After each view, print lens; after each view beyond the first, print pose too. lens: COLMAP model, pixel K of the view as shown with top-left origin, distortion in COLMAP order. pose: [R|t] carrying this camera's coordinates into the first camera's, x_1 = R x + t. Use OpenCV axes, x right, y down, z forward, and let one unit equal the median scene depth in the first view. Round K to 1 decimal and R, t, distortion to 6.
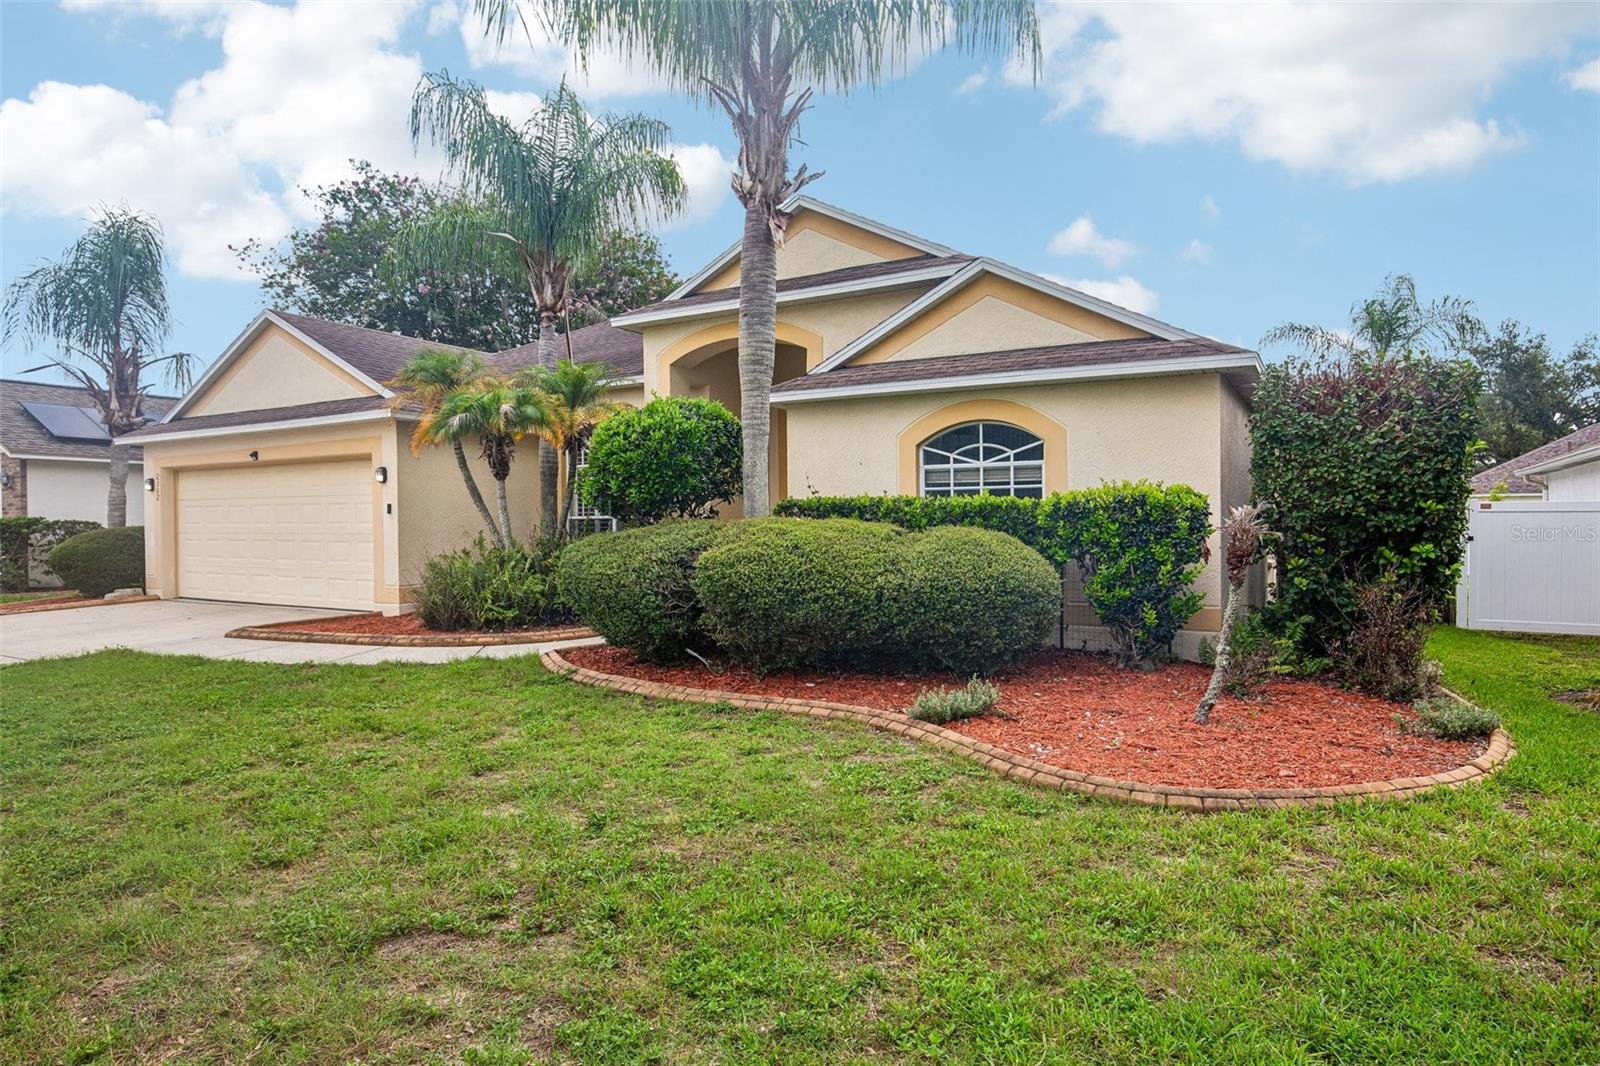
lens RADIAL K [[912.7, 0, 798.2], [0, 912.7, 527.5], [0, 0, 1]] dist [-0.004370, -0.000048]
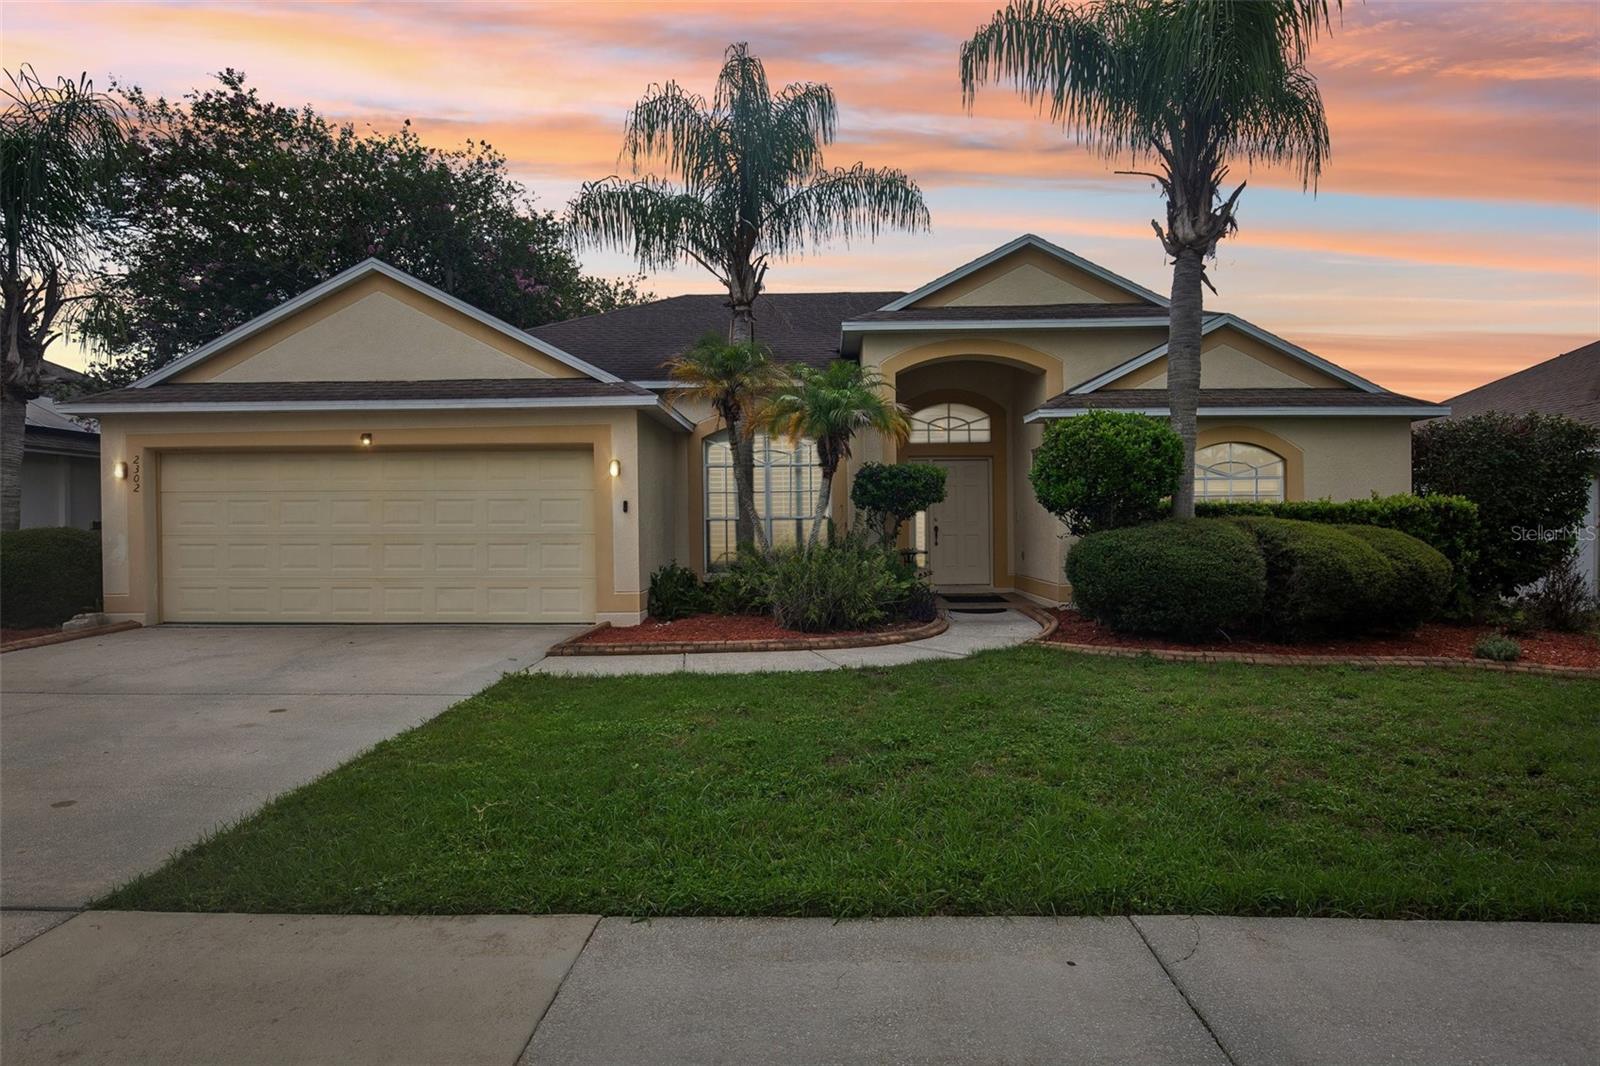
lens RADIAL K [[912.7, 0, 798.2], [0, 912.7, 527.5], [0, 0, 1]] dist [-0.004370, -0.000048]
pose [[0.885700, 0.005923, 0.464220, -0.711769], [0.001583, 0.999874, -0.015778, 0.014072], [-0.464255, 0.014709, 0.885579, 0.129861]]
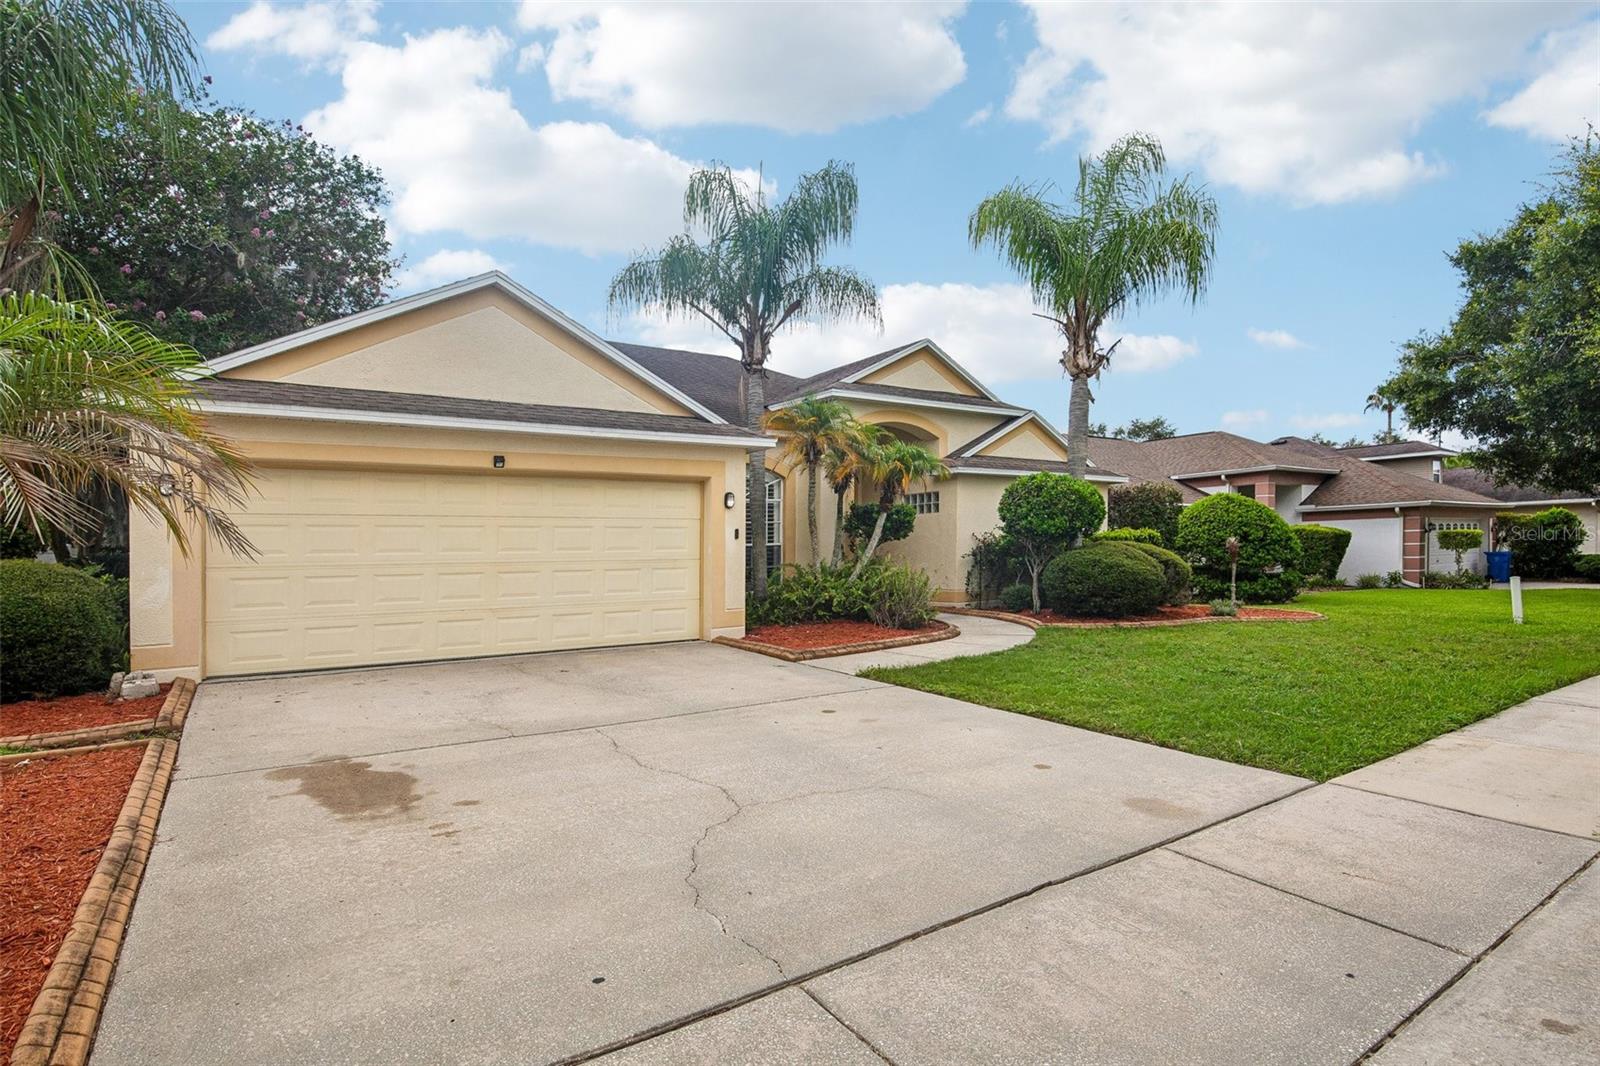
lens RADIAL K [[843.9, 0, 800.0], [0, 843.9, 533.0], [0, 0, 1]] dist [-0.004013, -0.000372]
pose [[0.419652, 0.020308, 0.907458, -1.273032], [0.020963, 0.999266, -0.032057, 0.010148], [-0.907443, 0.032476, 0.418918, 0.538660]]
